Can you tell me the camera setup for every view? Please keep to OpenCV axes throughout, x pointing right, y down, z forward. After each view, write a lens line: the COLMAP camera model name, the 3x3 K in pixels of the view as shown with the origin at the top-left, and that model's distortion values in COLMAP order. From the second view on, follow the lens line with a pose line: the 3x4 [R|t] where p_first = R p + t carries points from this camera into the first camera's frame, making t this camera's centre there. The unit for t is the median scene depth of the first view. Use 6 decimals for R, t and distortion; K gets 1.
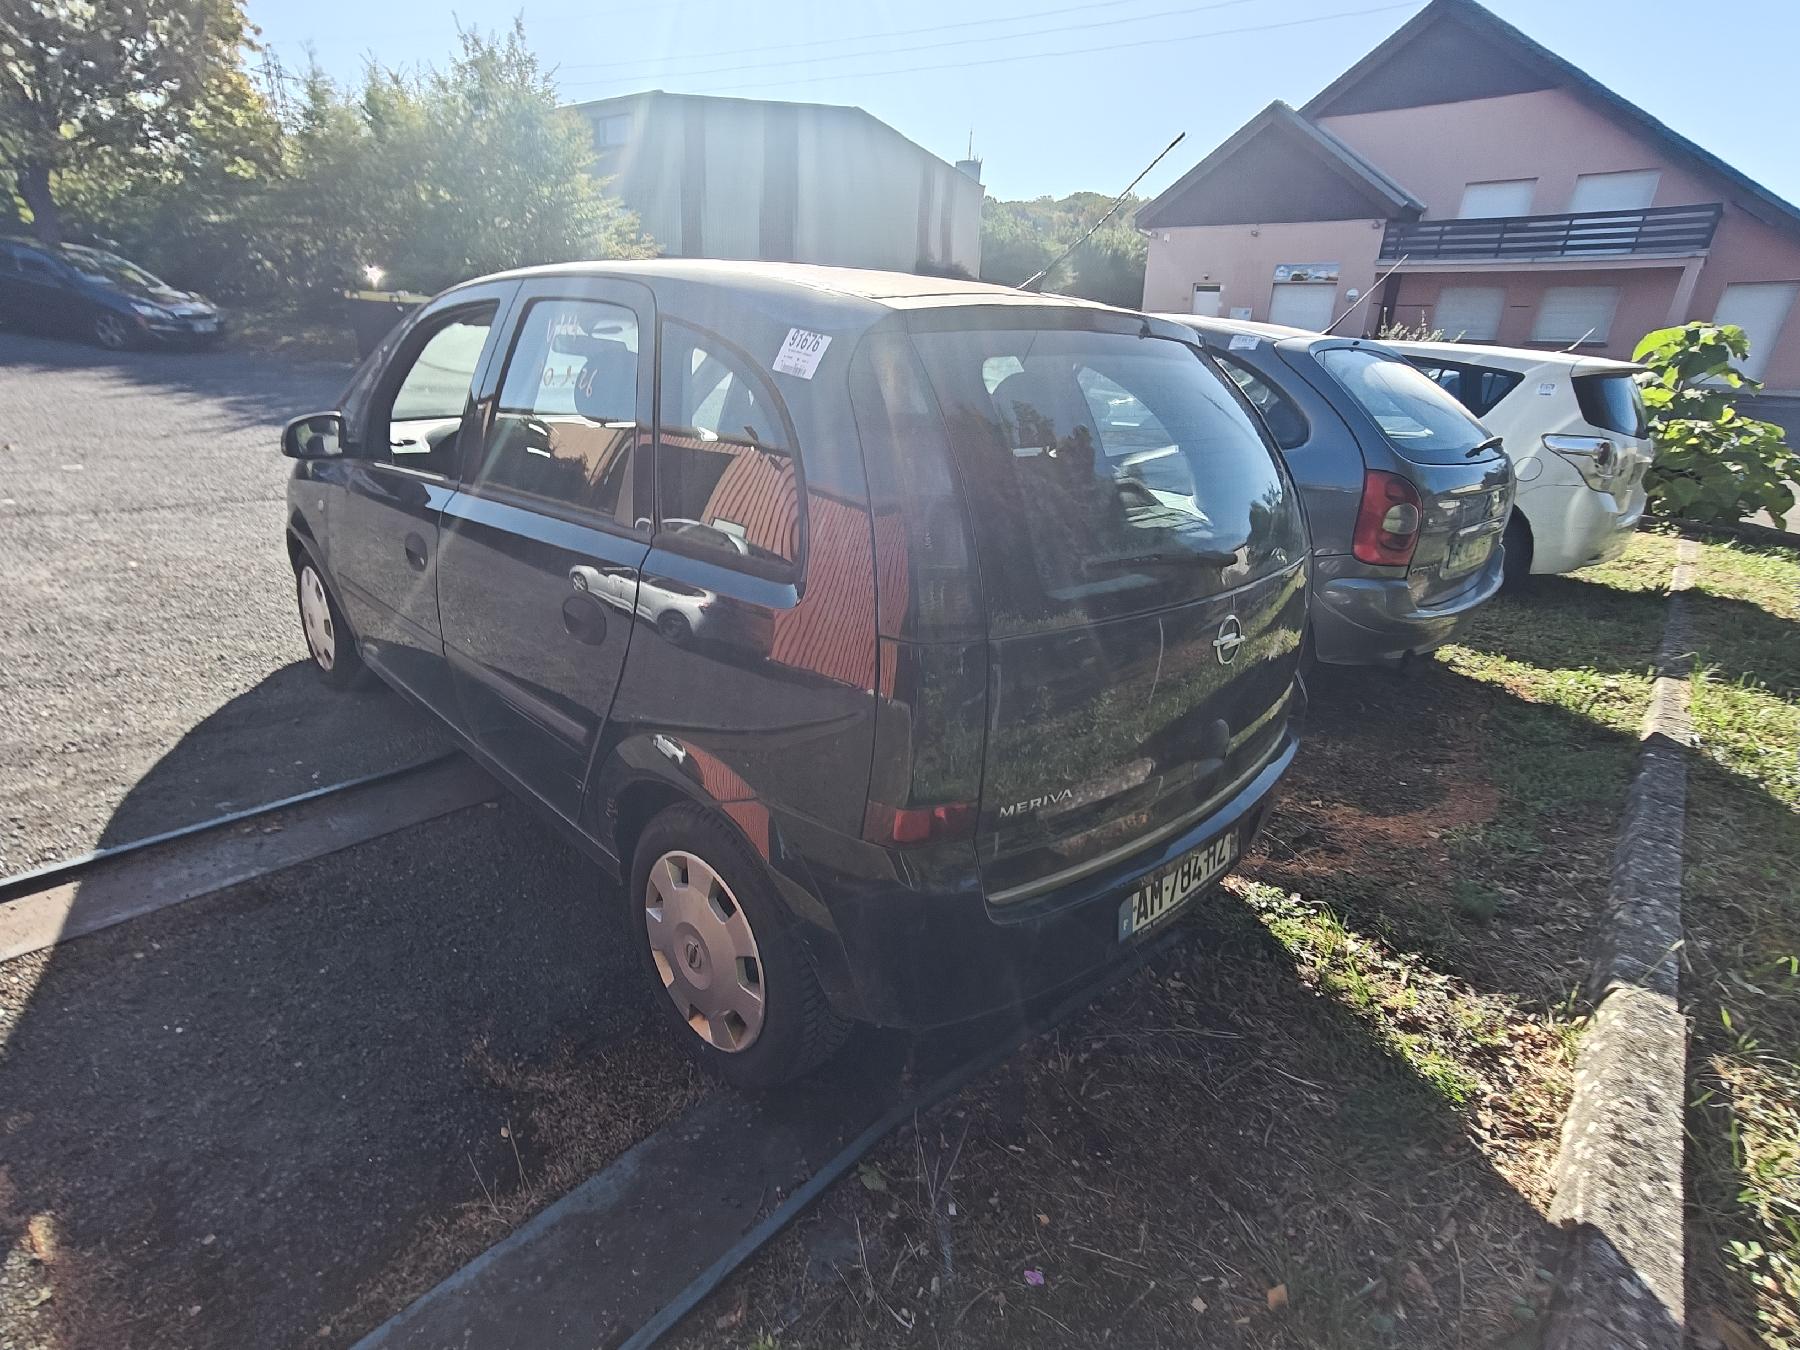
lens RADIAL K [[839.5, 0, 900.0], [0, 839.5, 675.0], [0, 0, 1]] dist [0.000324, 0.000918]
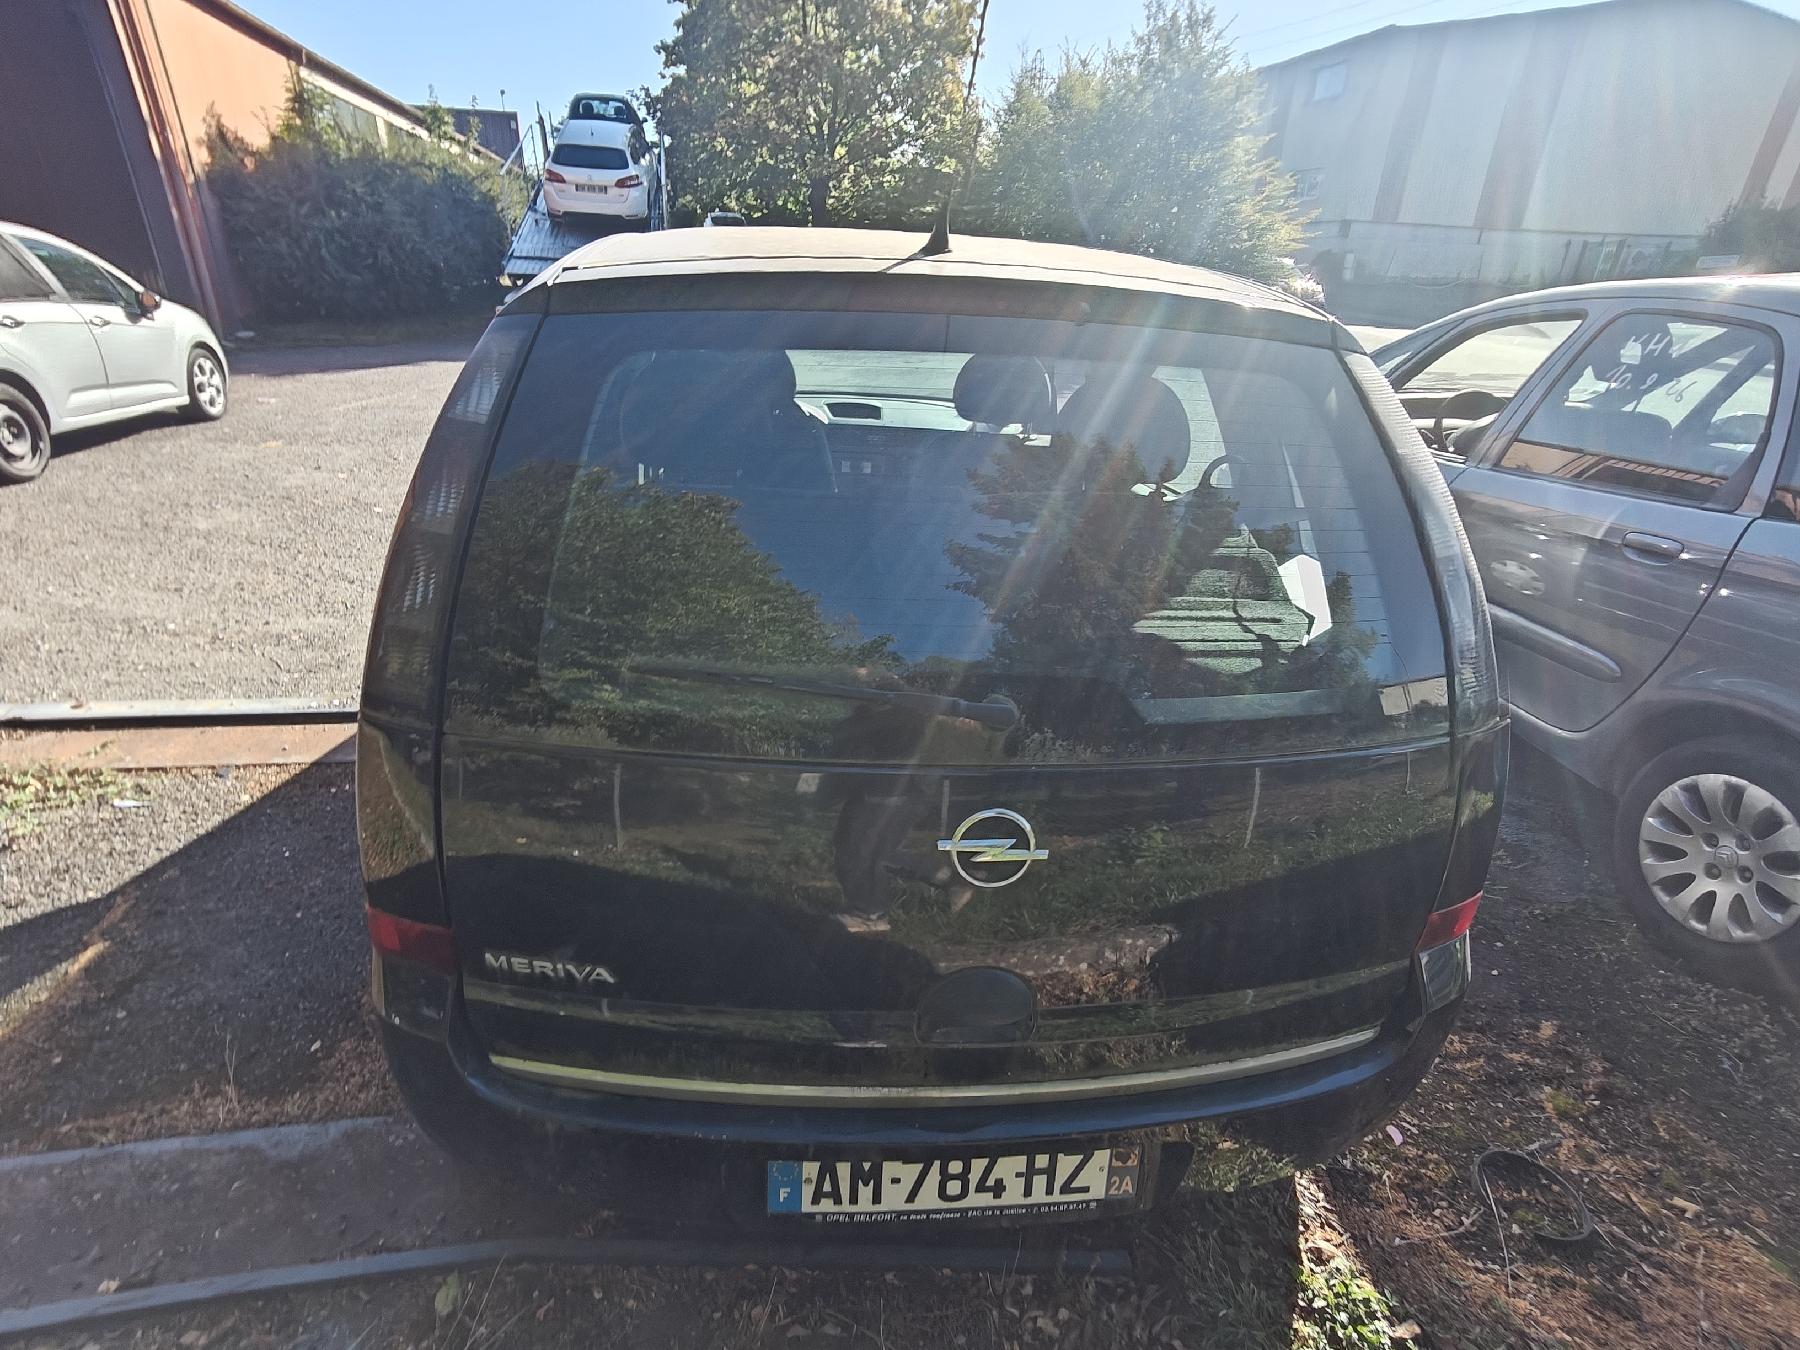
lens RADIAL K [[868.2, 0, 858.9], [0, 868.2, 682.8], [0, 0, 1]] dist [0.000273, 0.009430]
pose [[0.783634, 0.235520, -0.574846, 0.604829], [-0.223271, 0.970293, 0.093174, -0.175776], [0.579713, 0.055332, 0.812940, 0.433450]]
